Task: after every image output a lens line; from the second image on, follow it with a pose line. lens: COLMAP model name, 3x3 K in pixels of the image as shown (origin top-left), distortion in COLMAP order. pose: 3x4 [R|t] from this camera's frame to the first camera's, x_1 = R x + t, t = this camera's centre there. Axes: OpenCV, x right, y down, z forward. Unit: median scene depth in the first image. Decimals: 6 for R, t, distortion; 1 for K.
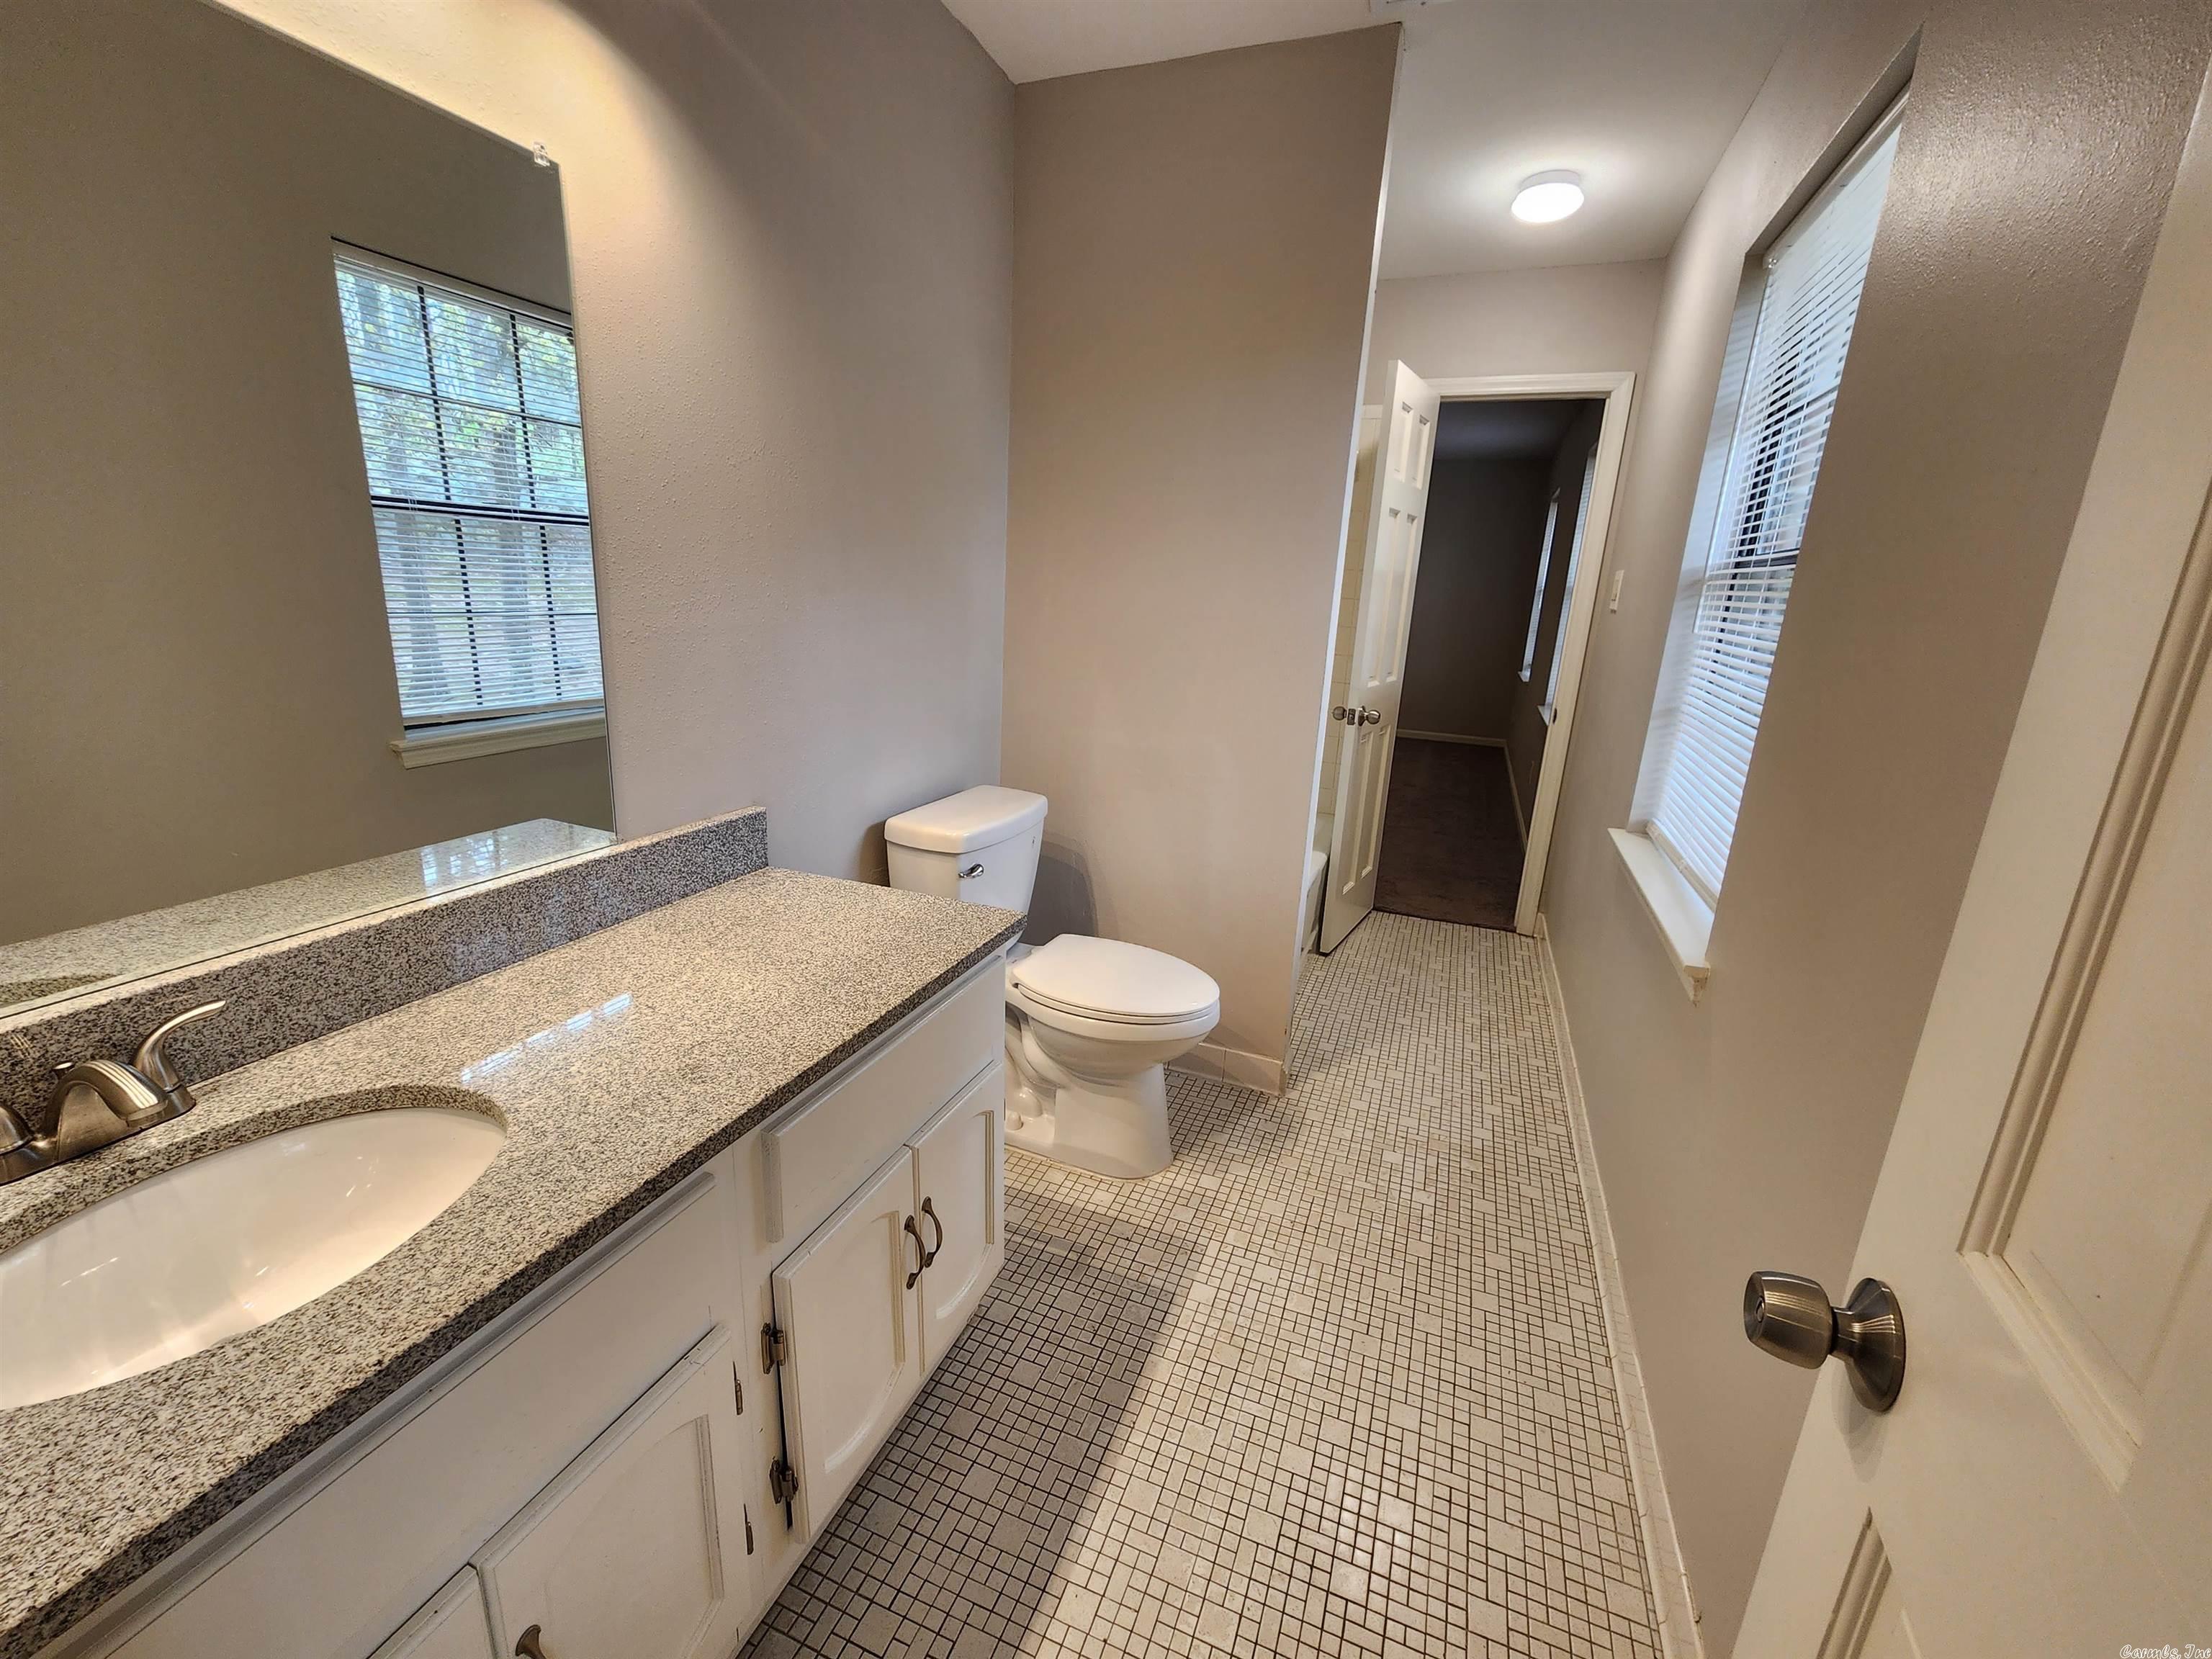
lens RADIAL K [[917.2, 0, 1097.1], [0, 917.2, 832.0], [0, 0, 1]] dist [-0.001965, -0.000246]
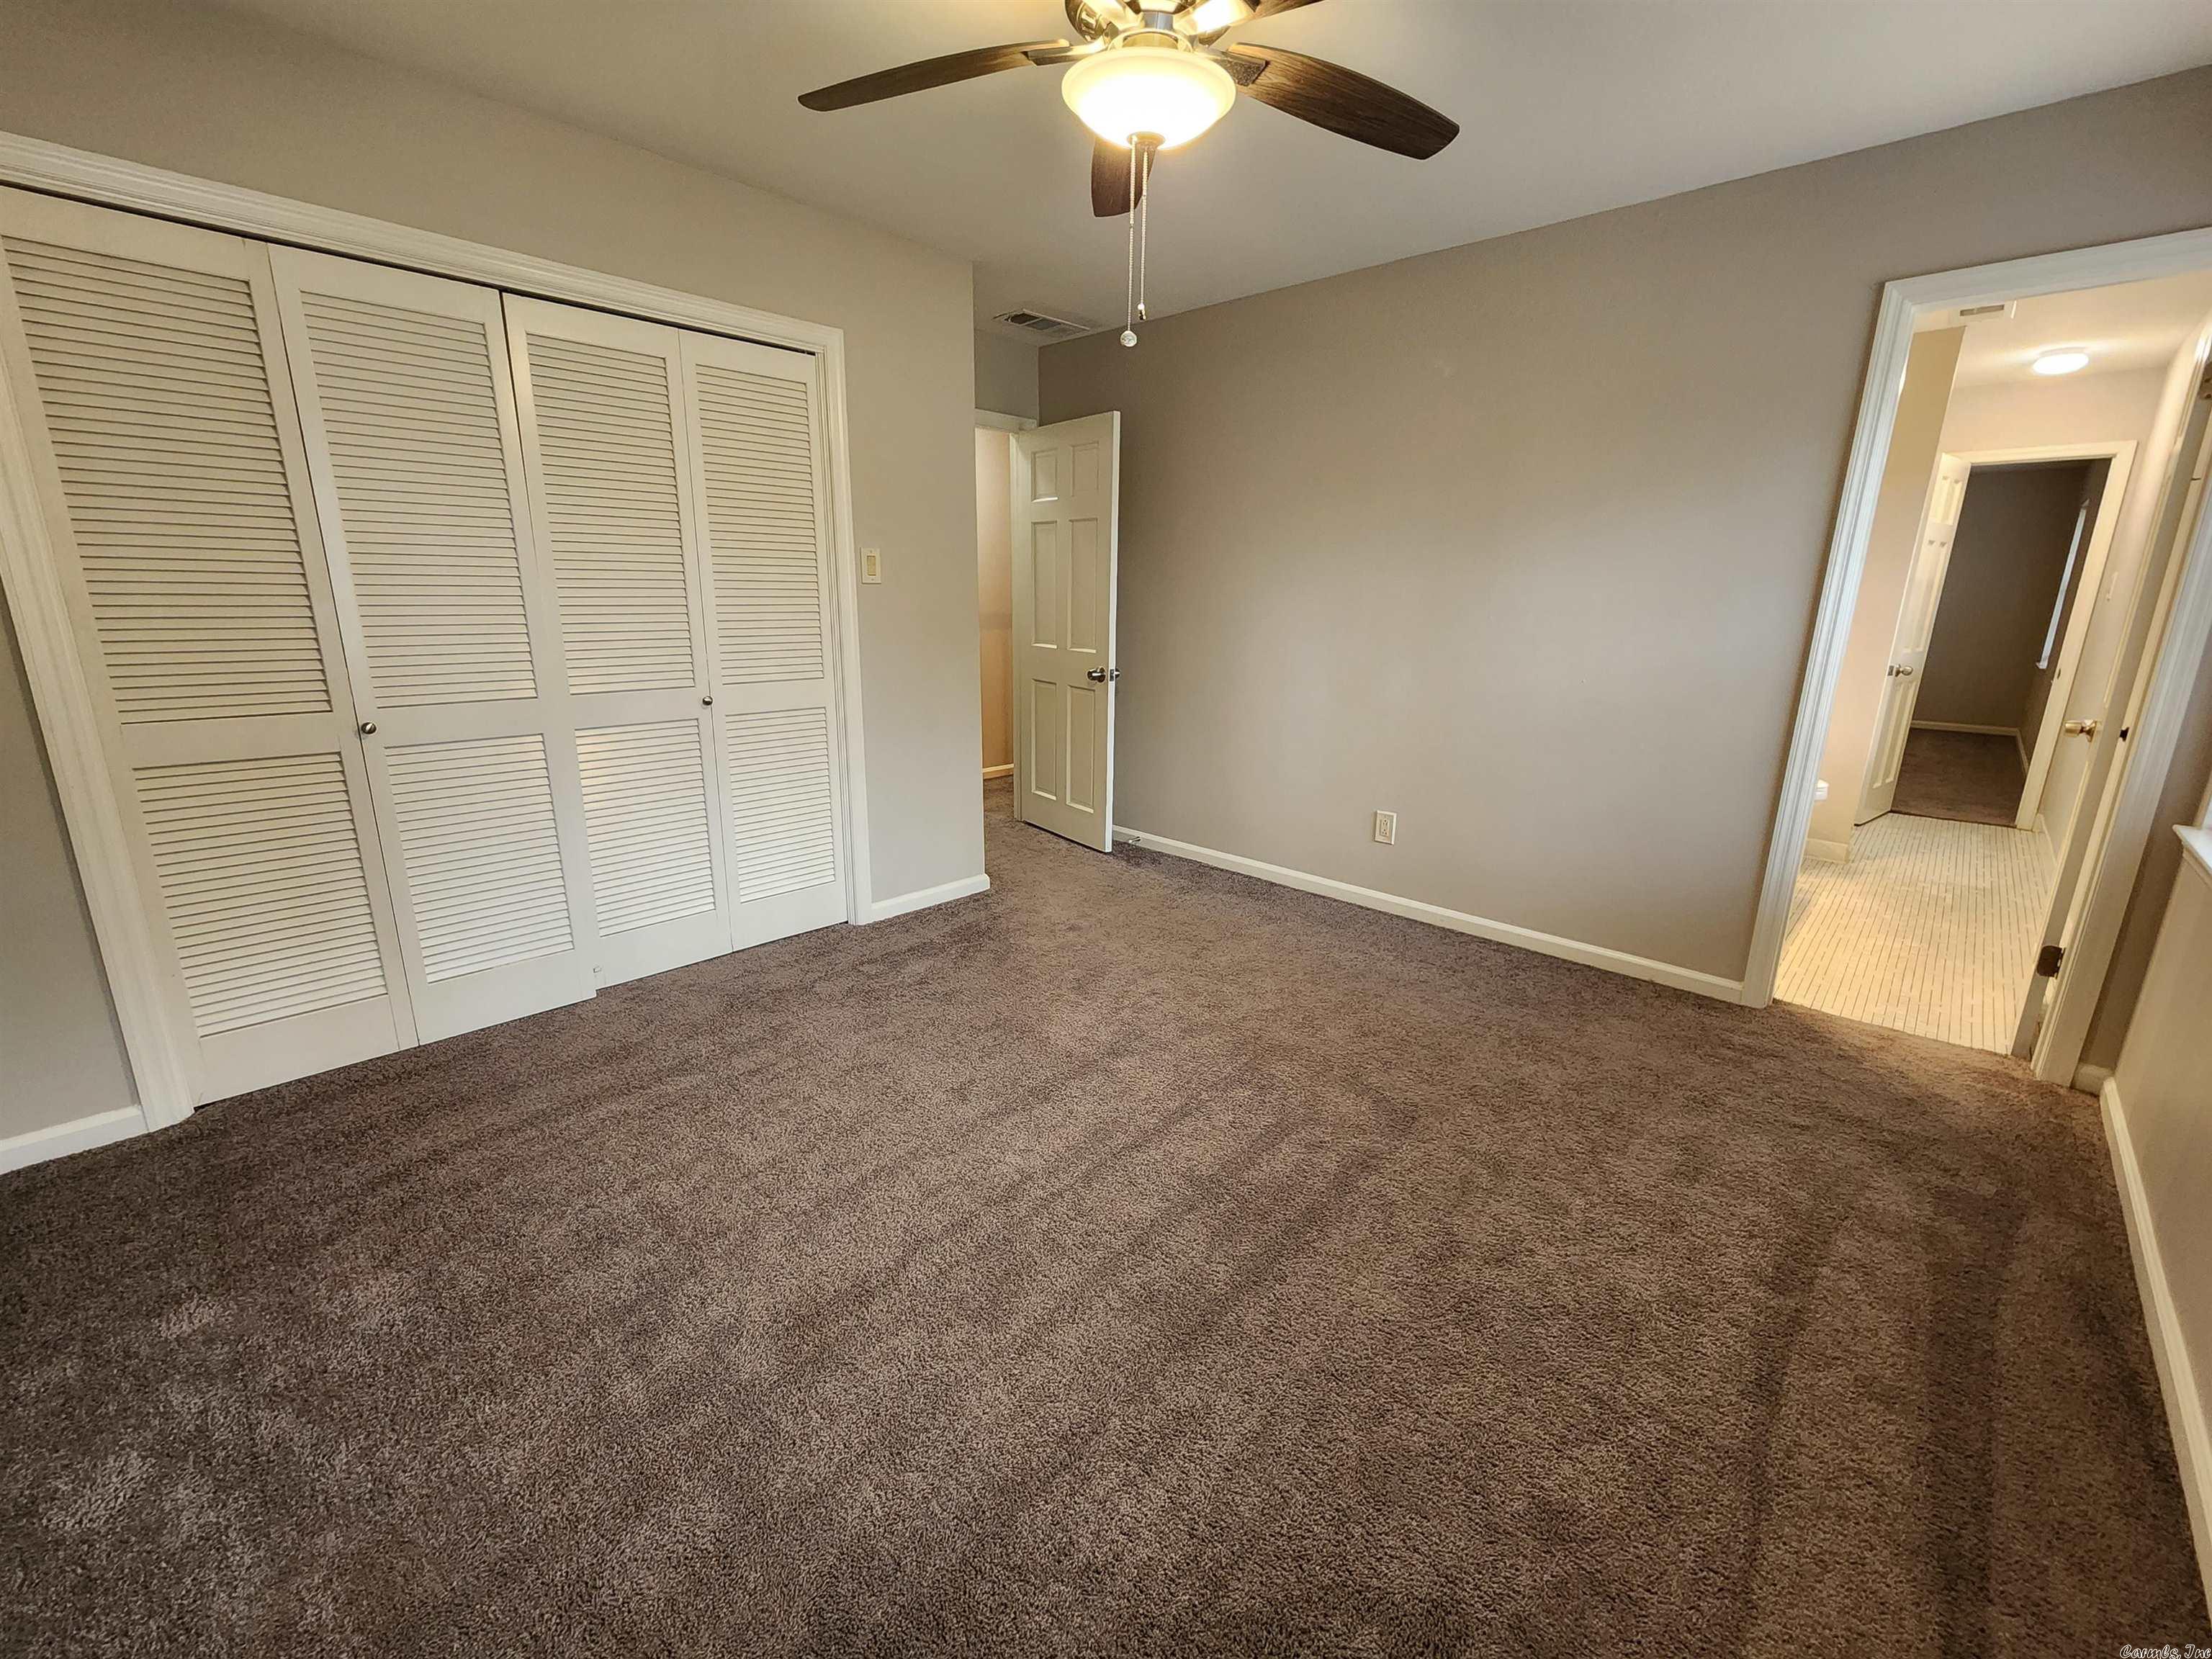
lens RADIAL K [[917.2, 0, 1105.9], [0, 917.2, 820.4], [0, 0, 1]] dist [-0.001965, -0.000246]
pose [[0.931820, 0.059214, -0.358058, -0.390803], [-0.070176, 0.997378, -0.017685, 0.247880], [0.356072, 0.041607, 0.933532, -0.919841]]
